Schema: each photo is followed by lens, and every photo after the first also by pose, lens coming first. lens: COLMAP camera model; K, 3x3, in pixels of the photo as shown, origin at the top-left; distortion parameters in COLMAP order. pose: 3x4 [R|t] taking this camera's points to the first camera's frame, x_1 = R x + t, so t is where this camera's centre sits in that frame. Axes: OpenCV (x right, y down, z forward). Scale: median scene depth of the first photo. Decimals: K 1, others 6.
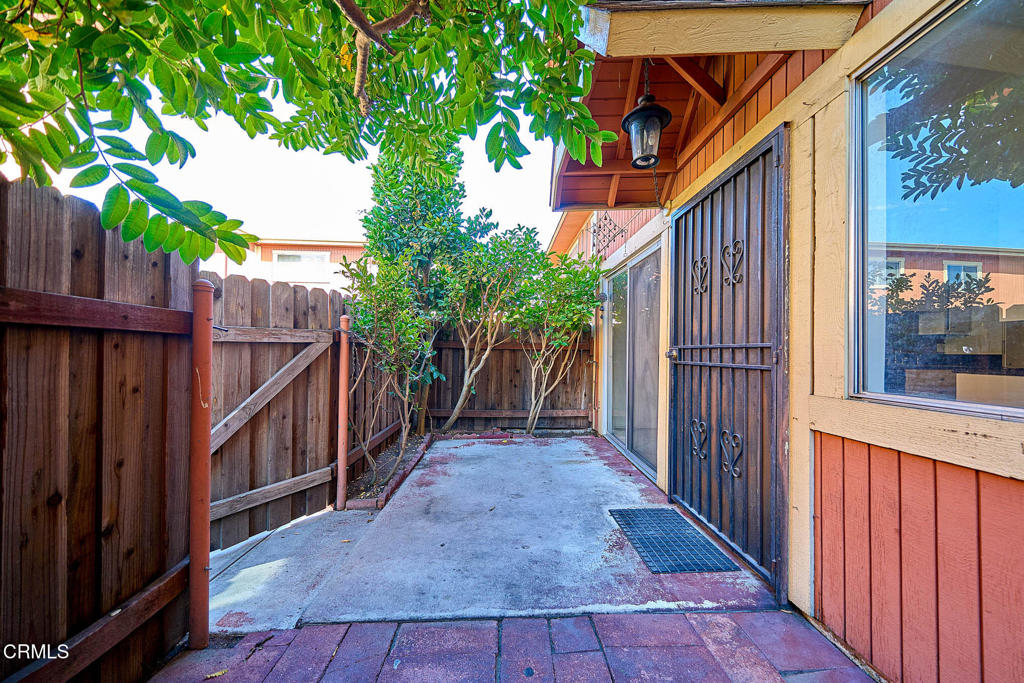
lens RADIAL K [[353.0, 0, 514.4], [0, 353.0, 347.8], [0, 0, 1]] dist [0.000020, -0.000001]
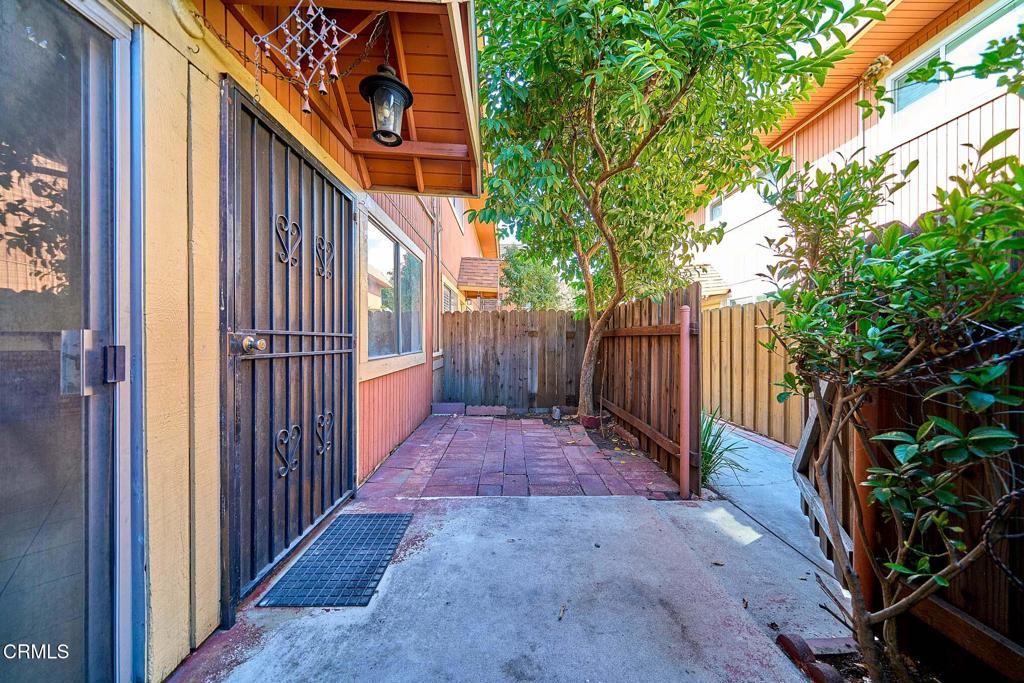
lens RADIAL K [[353.0, 0, 515.9], [0, 353.0, 341.0], [0, 0, 1]] dist [0.000020, -0.000001]
pose [[-0.999954, -0.009511, 0.001331, 0.023536], [-0.009523, 0.999911, -0.009359, 0.019237], [-0.001242, -0.009371, -0.999955, 2.155209]]
